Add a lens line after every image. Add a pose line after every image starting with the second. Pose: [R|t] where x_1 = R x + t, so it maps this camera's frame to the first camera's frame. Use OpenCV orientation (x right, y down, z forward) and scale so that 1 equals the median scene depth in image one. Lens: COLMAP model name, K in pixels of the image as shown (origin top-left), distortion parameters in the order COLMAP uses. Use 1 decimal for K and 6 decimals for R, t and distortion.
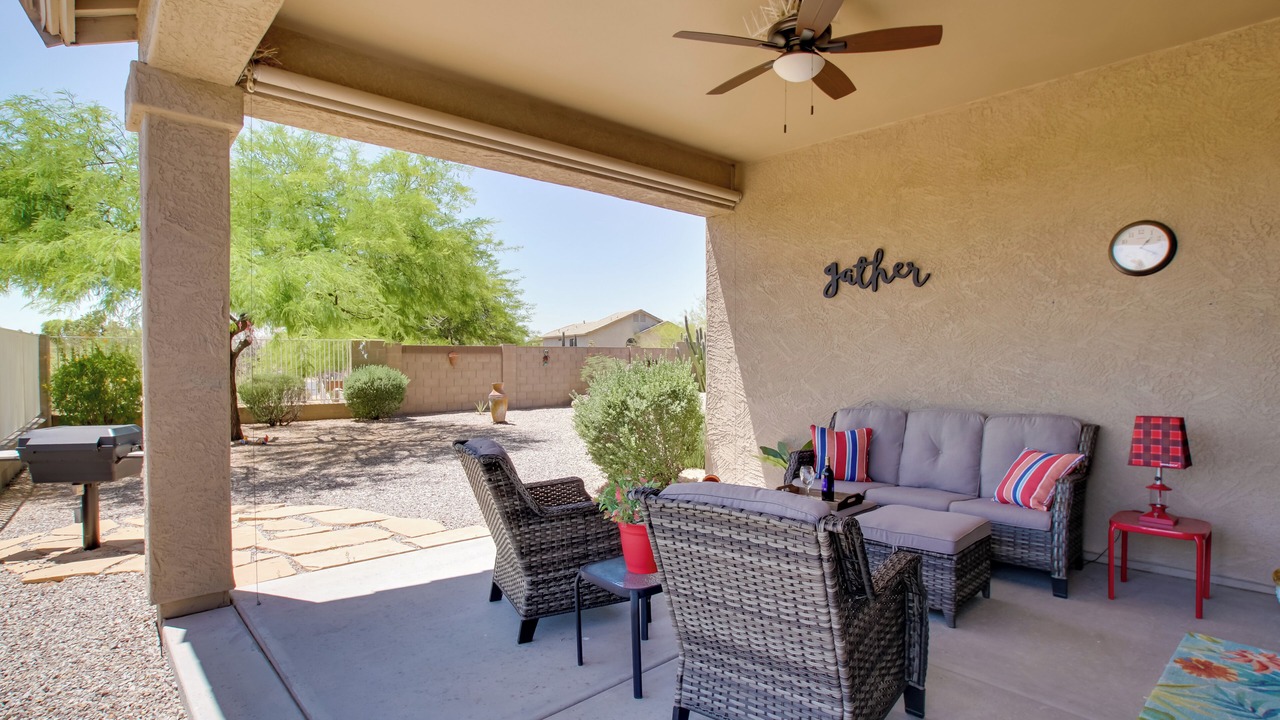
lens RADIAL K [[631.3, 0, 639.2], [0, 631.3, 365.7], [0, 0, 1]] dist [-0.017542, 0.002441]
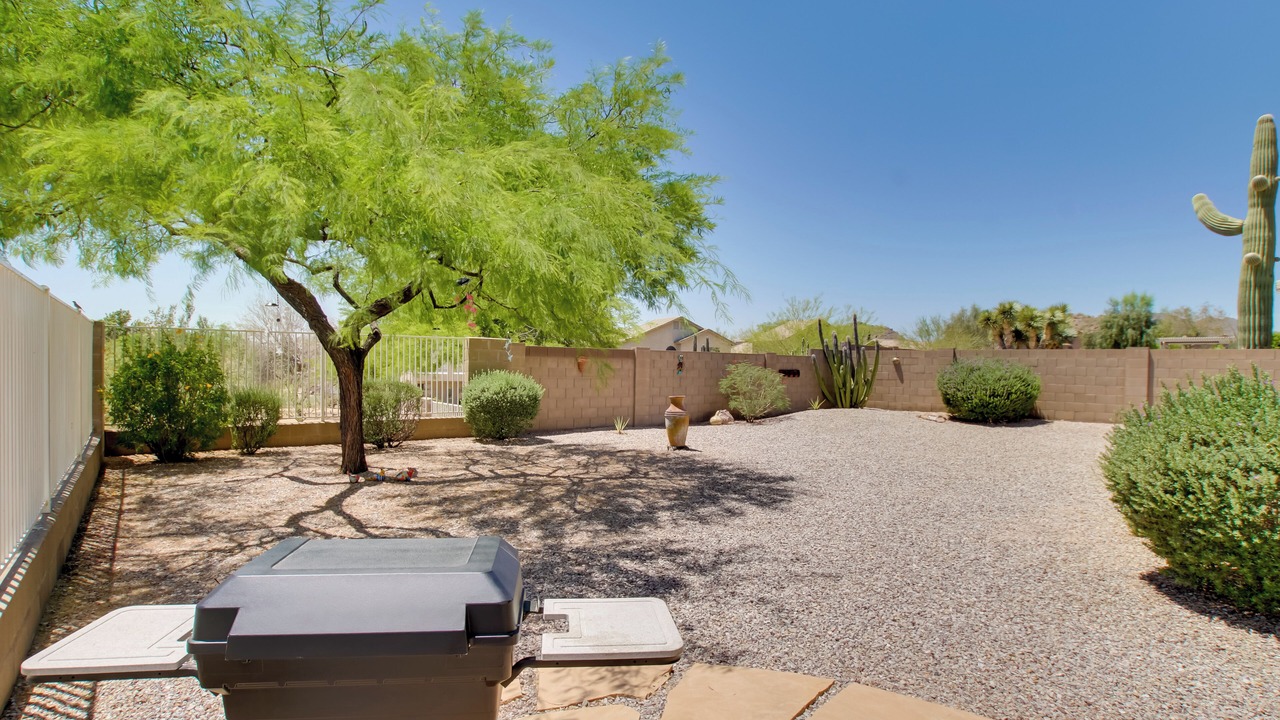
lens RADIAL K [[631.3, 0, 640.7], [0, 631.3, 362.2], [0, 0, 1]] dist [-0.017542, 0.002441]
pose [[0.999740, 0.015086, -0.017086, -0.234041], [-0.015423, 0.999686, -0.019774, 0.002037], [0.016782, 0.020033, 0.999658, 0.212087]]
